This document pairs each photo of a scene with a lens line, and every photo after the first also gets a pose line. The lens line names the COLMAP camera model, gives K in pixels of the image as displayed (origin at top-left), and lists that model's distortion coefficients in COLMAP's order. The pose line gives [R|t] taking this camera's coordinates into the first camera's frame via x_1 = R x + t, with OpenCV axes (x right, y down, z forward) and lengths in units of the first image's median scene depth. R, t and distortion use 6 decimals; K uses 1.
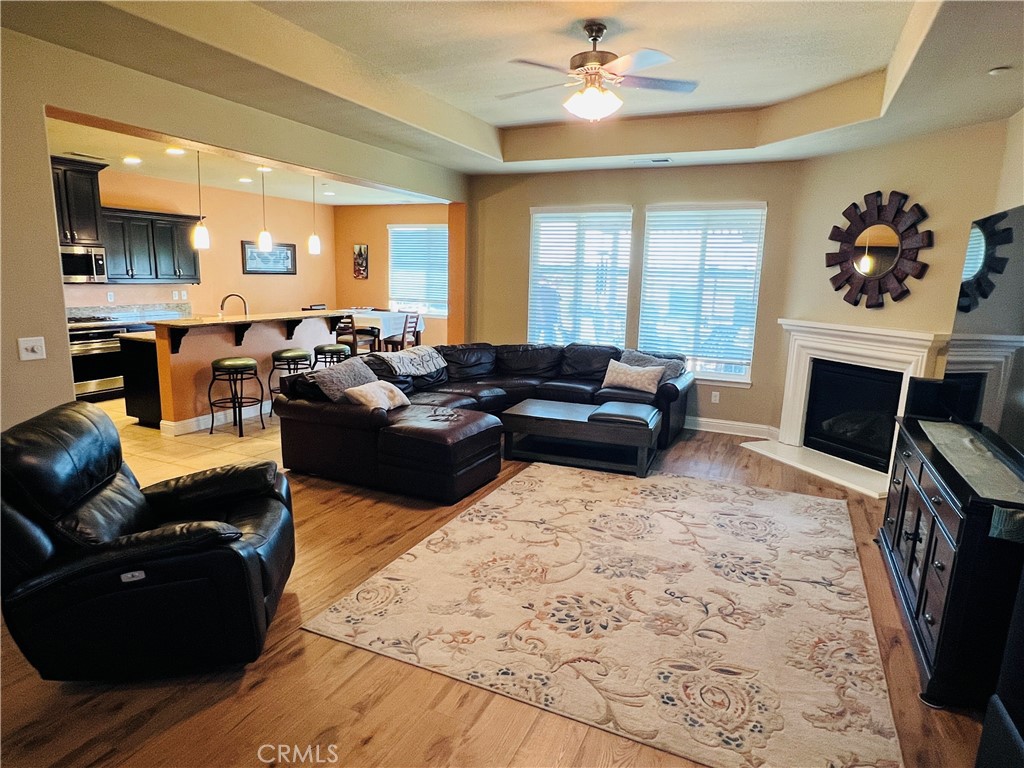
lens RADIAL K [[606.9, 0, 503.1], [0, 606.9, 385.4], [0, 0, 1]] dist [0.001874, -0.000807]
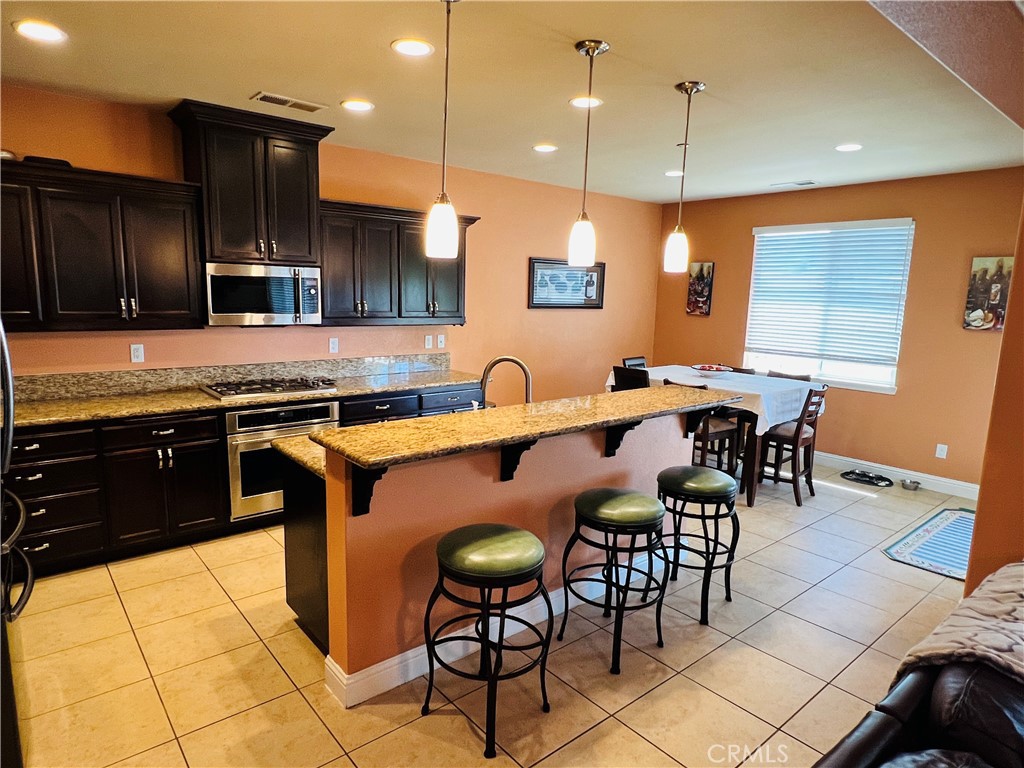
lens RADIAL K [[606.9, 0, 503.1], [0, 606.9, 385.4], [0, 0, 1]] dist [0.001874, -0.000807]
pose [[0.905602, 0.064502, -0.419195, -0.211427], [-0.081868, 0.996365, -0.023551, -0.101325], [0.416152, 0.055646, 0.907591, 0.488354]]
